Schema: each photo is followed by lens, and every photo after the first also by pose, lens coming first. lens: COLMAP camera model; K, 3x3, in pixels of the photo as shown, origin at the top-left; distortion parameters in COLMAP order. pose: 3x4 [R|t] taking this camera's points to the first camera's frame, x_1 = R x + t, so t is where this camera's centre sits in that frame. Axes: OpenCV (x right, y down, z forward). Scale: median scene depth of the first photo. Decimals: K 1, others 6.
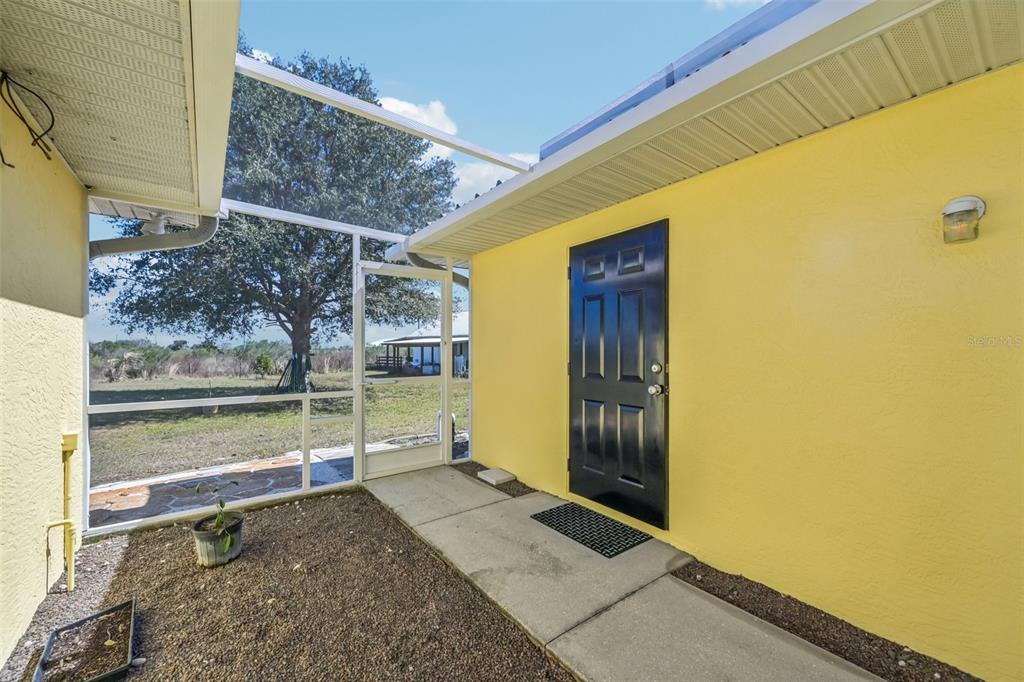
lens RADIAL K [[404.6, 0, 511.9], [0, 404.6, 344.5], [0, 0, 1]] dist [-0.003129, -0.000069]
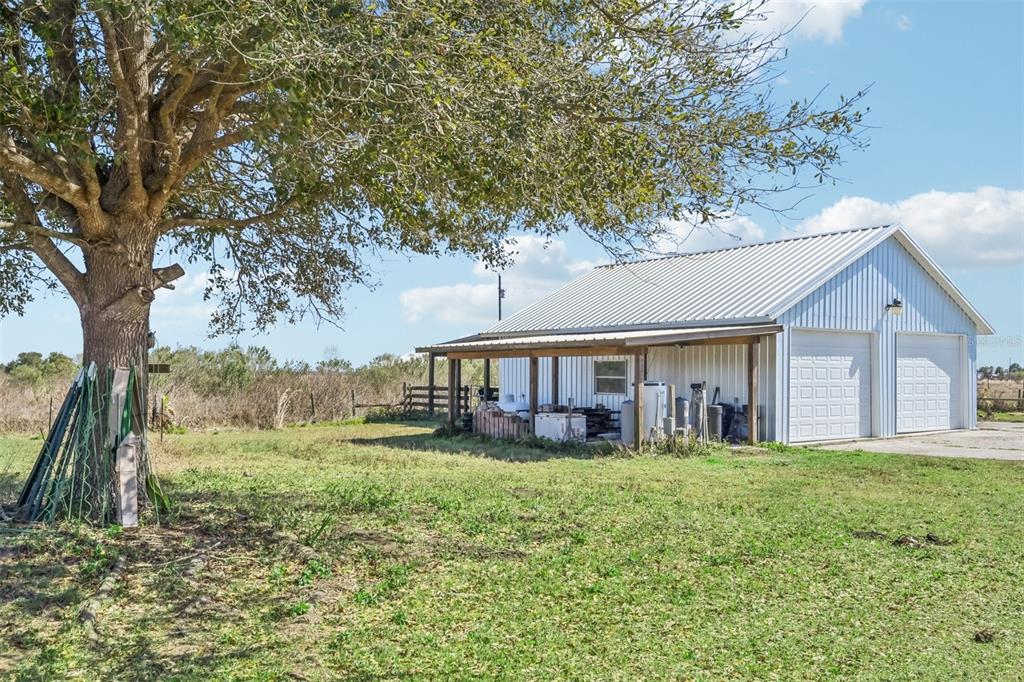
lens RADIAL K [[897.8, 0, 512.1], [0, 897.8, 344.7], [0, 0, 1]] dist [-0.000352, 0.000522]
pose [[0.979231, -0.000713, -0.202745, -0.095788], [-0.003746, 0.999760, -0.021608, 0.012898], [0.202711, 0.021919, 0.978993, 0.289617]]
